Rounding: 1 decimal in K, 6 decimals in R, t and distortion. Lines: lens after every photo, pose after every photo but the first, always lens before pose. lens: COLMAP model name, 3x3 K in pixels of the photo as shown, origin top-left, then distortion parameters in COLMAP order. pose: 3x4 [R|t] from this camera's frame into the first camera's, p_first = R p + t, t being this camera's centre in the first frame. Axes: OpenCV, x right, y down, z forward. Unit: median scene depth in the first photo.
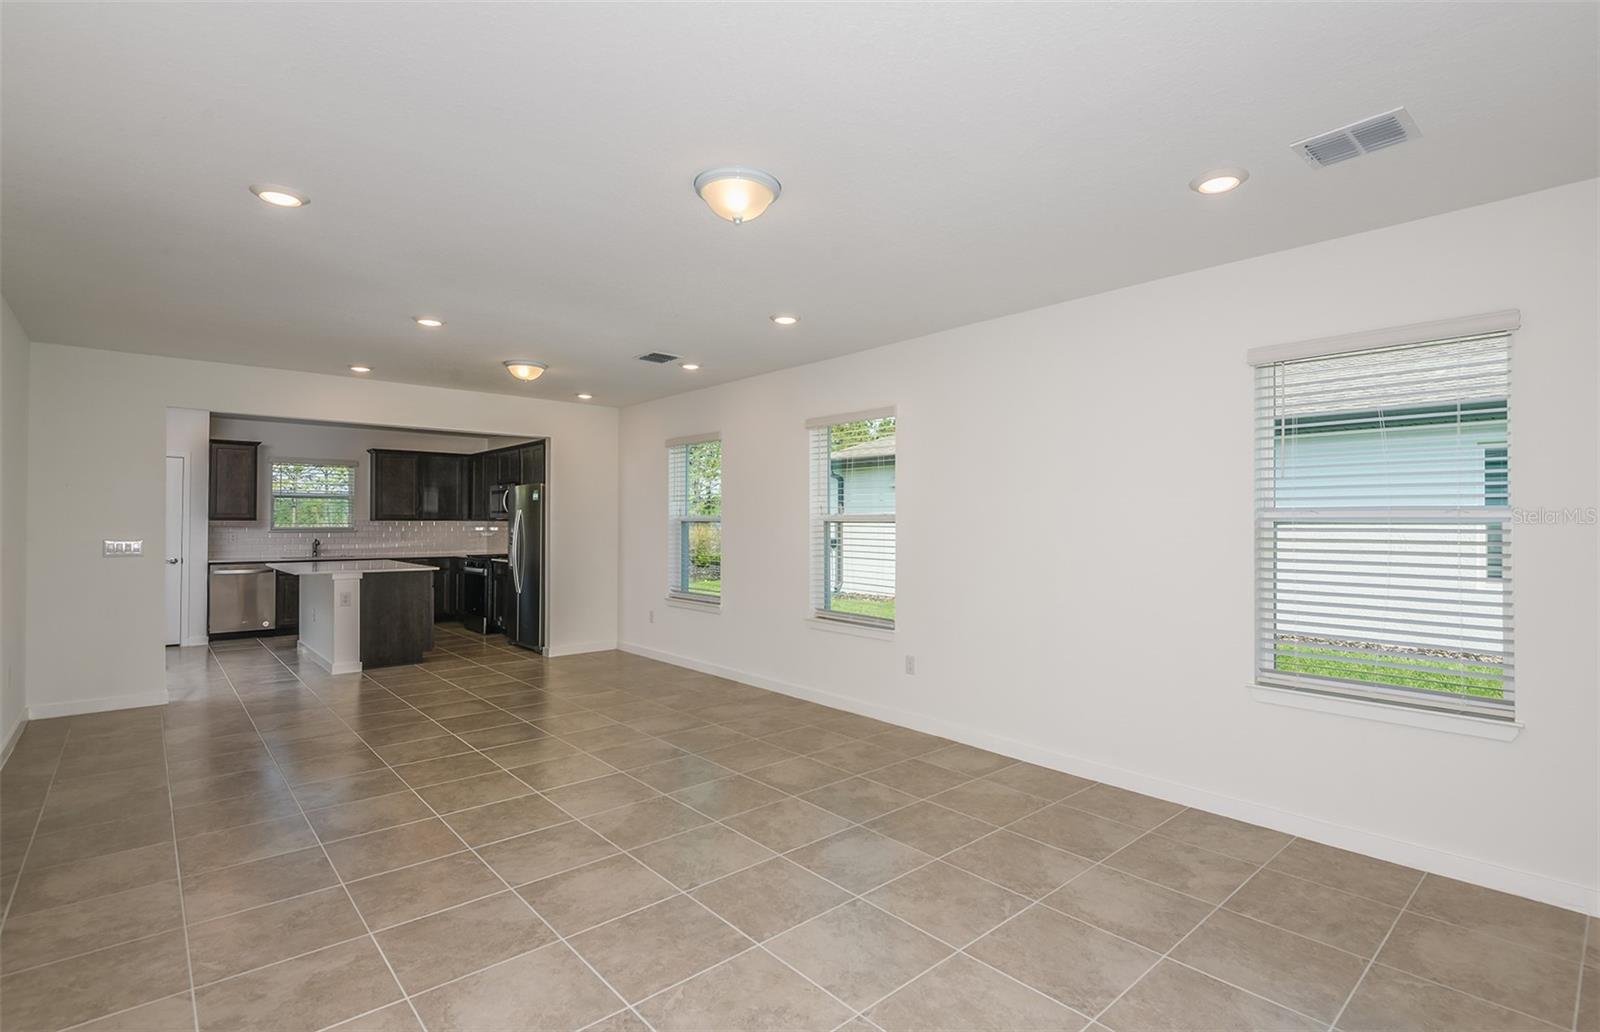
lens RADIAL K [[778.5, 0, 878.2], [0, 778.5, 529.2], [0, 0, 1]] dist [-0.013780, -0.005645]
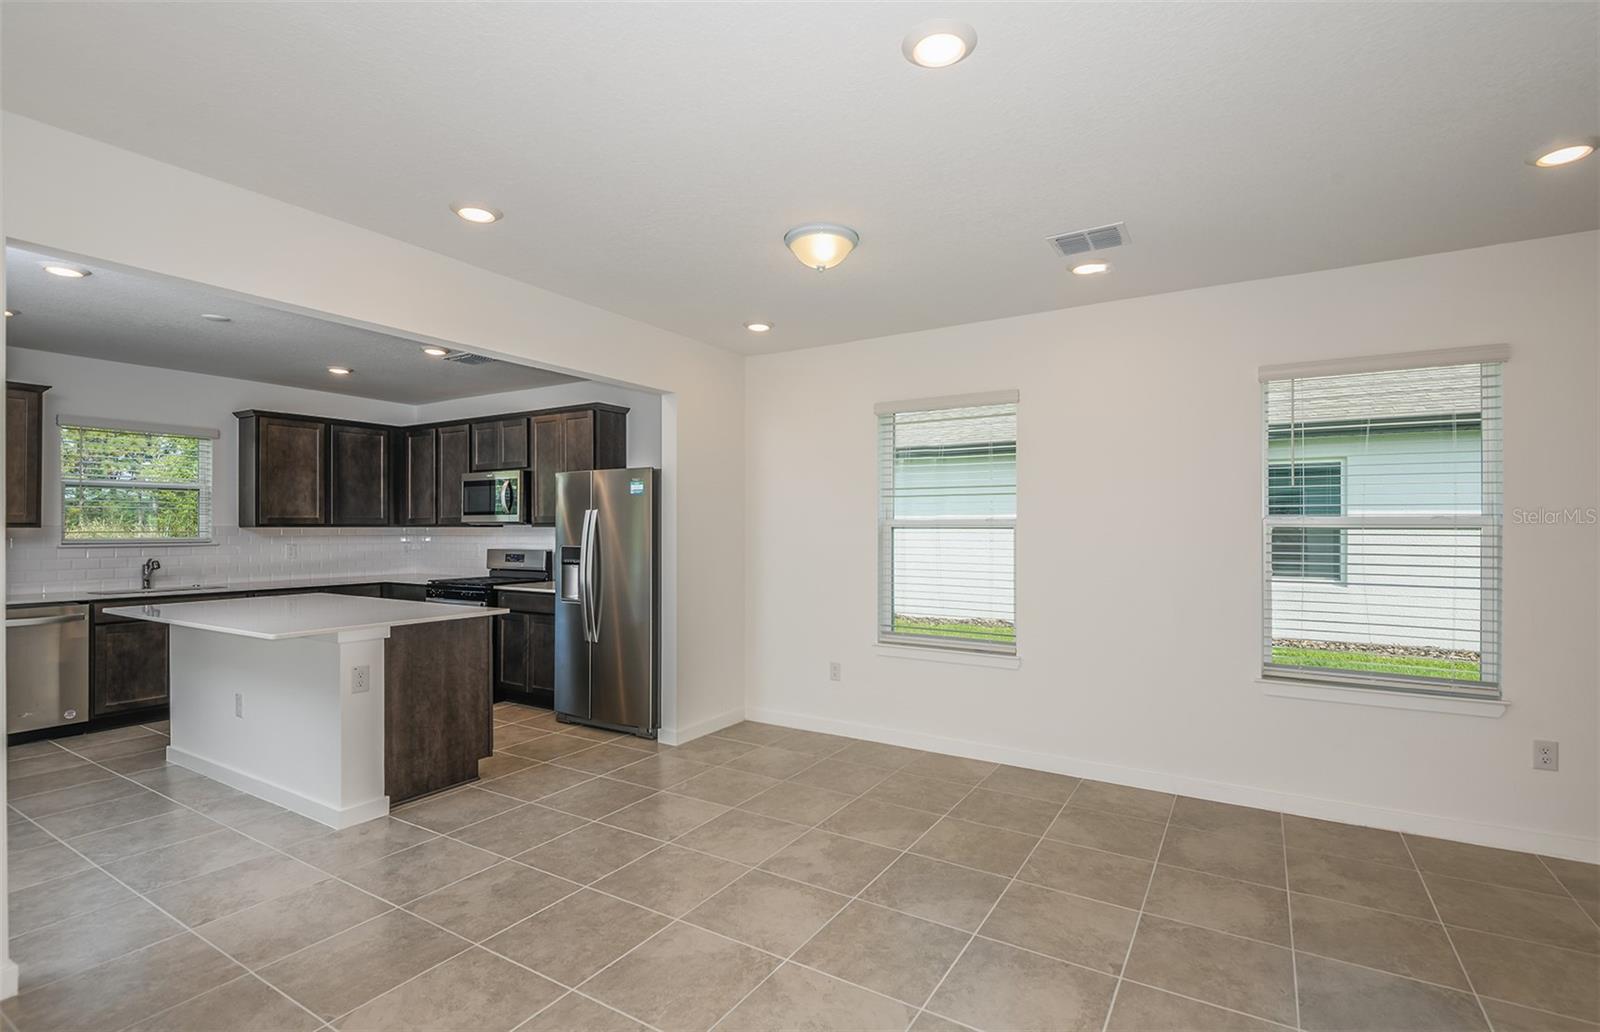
lens RADIAL K [[733.5, 0, 829.1], [0, 733.5, 535.5], [0, 0, 1]] dist [-0.003207, -0.002313]
pose [[0.964854, -0.004149, 0.262754, -0.489289], [0.003491, 0.999989, 0.002972, -0.005568], [-0.262763, -0.001950, 0.964858, 0.423888]]
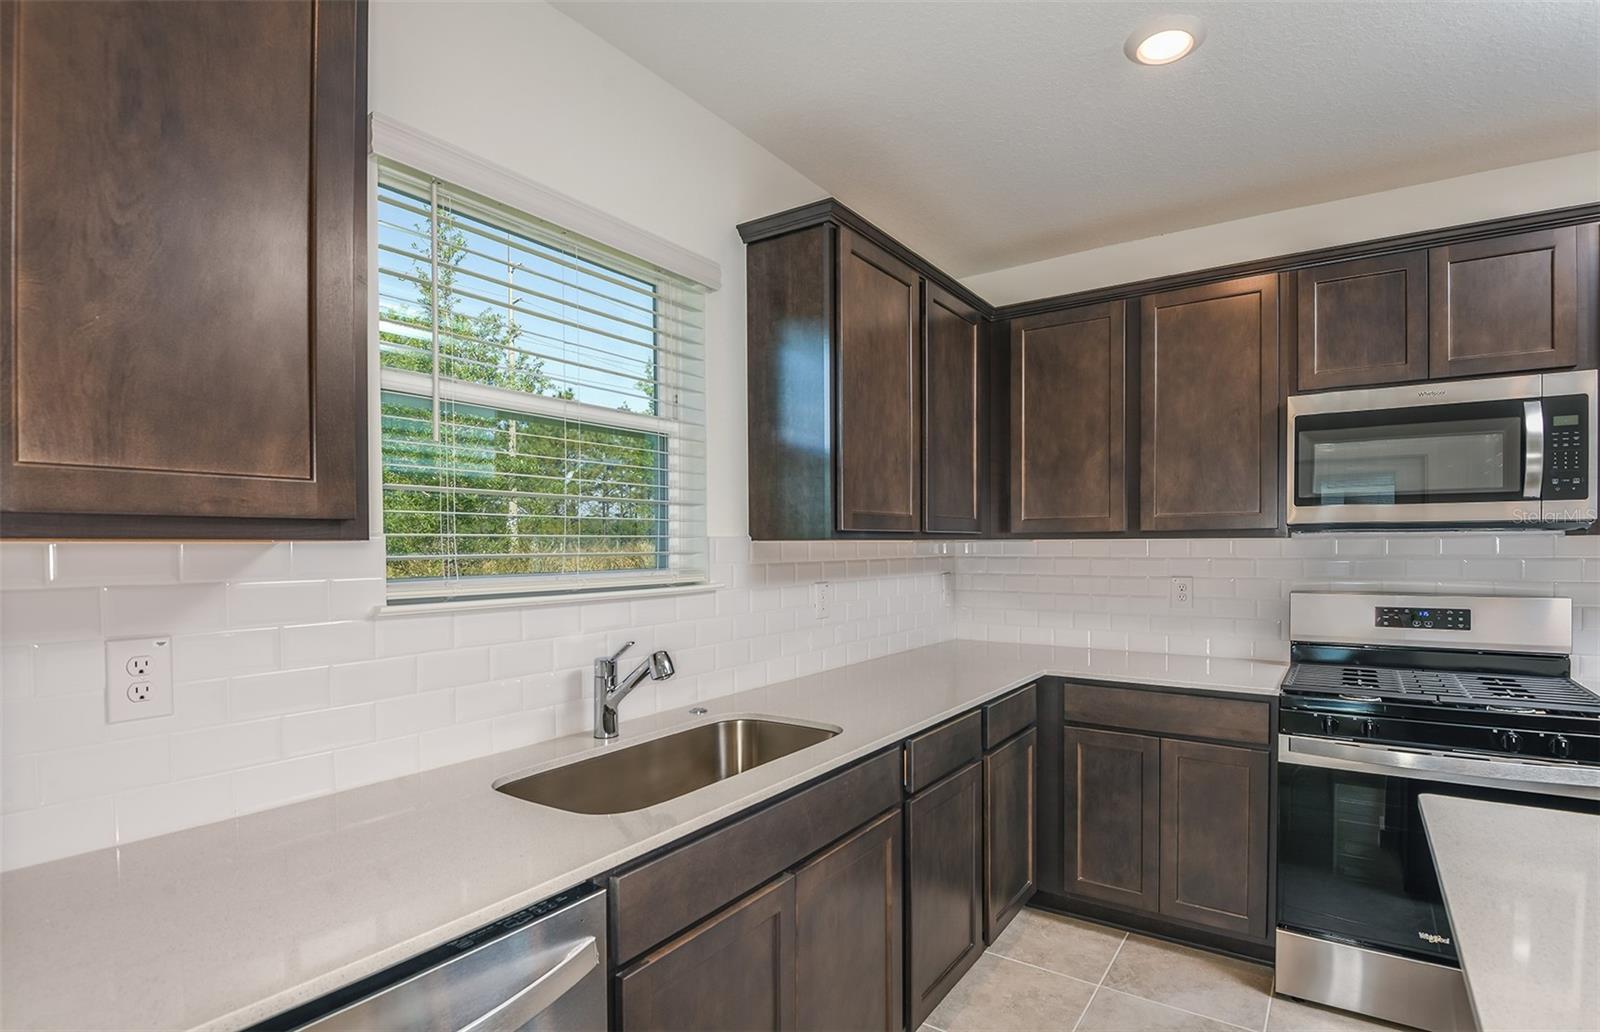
lens RADIAL K [[784.5, 0, 859.2], [0, 784.5, 561.0], [0, 0, 1]] dist [-0.000860, -0.002237]
pose [[0.973398, -0.011112, 0.228851, -0.939702], [0.008175, 0.999872, 0.013779, -0.010224], [-0.228975, -0.011541, 0.973364, 1.057042]]
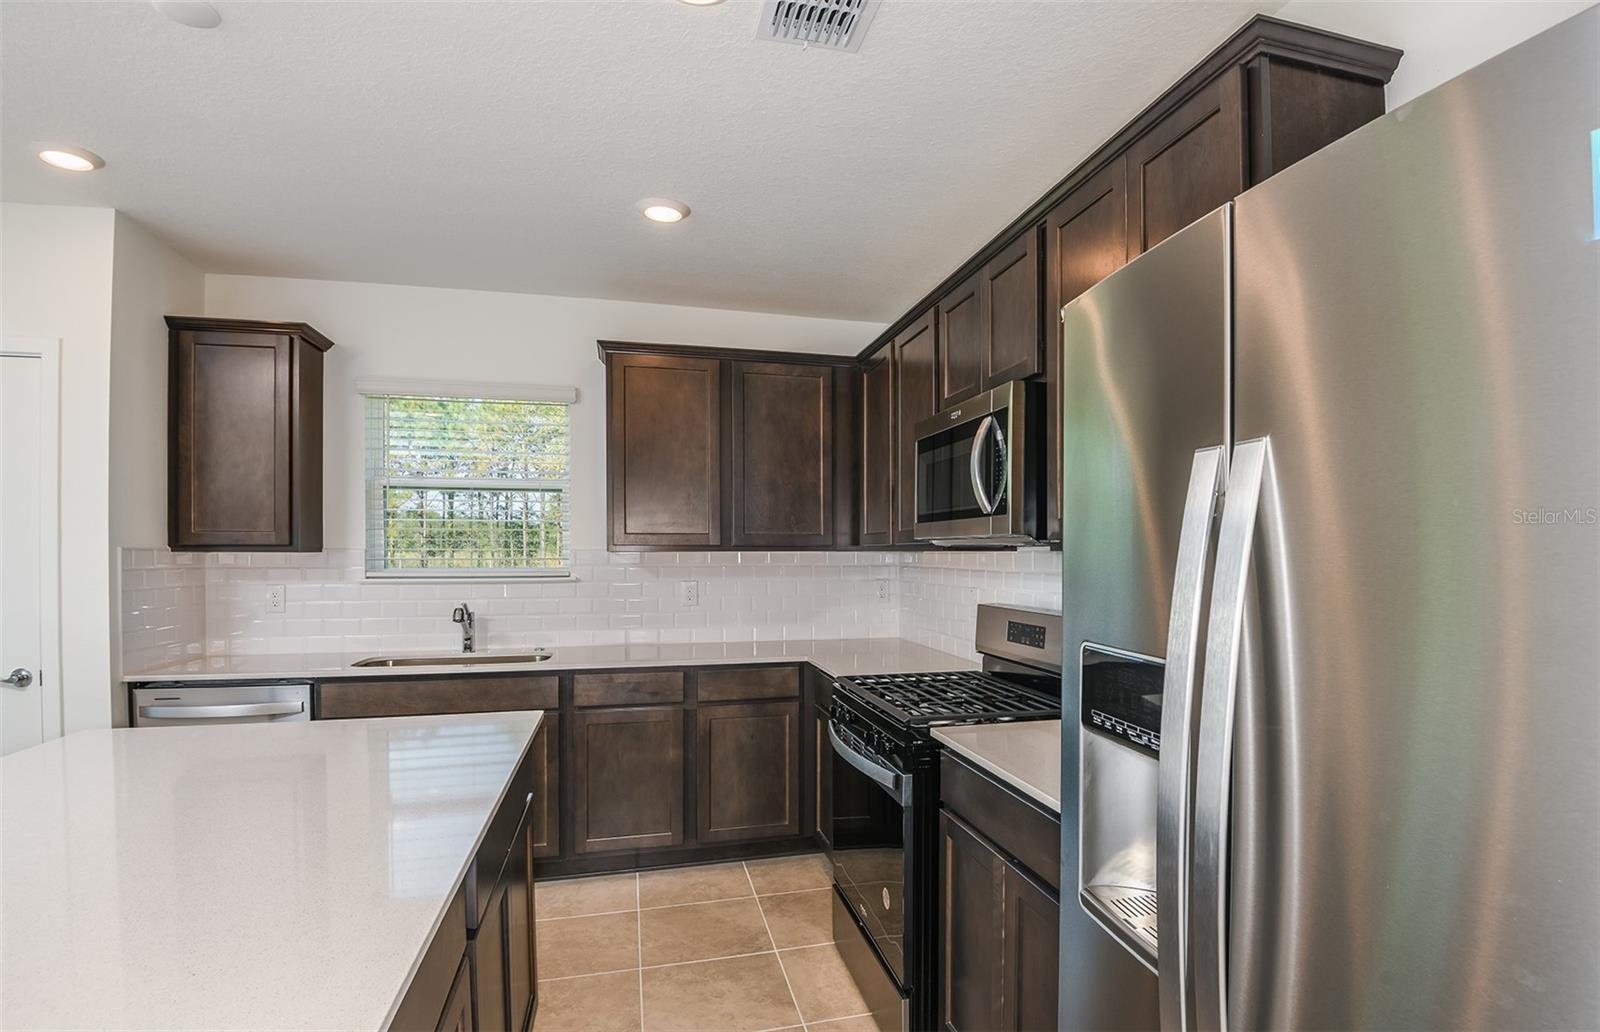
lens RADIAL K [[817.8, 0, 845.0], [0, 817.8, 554.8], [0, 0, 1]] dist [-0.026895, -0.008064]
pose [[0.872929, 0.001356, -0.487845, -0.513226], [-0.003310, 0.999990, -0.003142, -0.011315], [0.487835, 0.004358, 0.872925, 0.990012]]
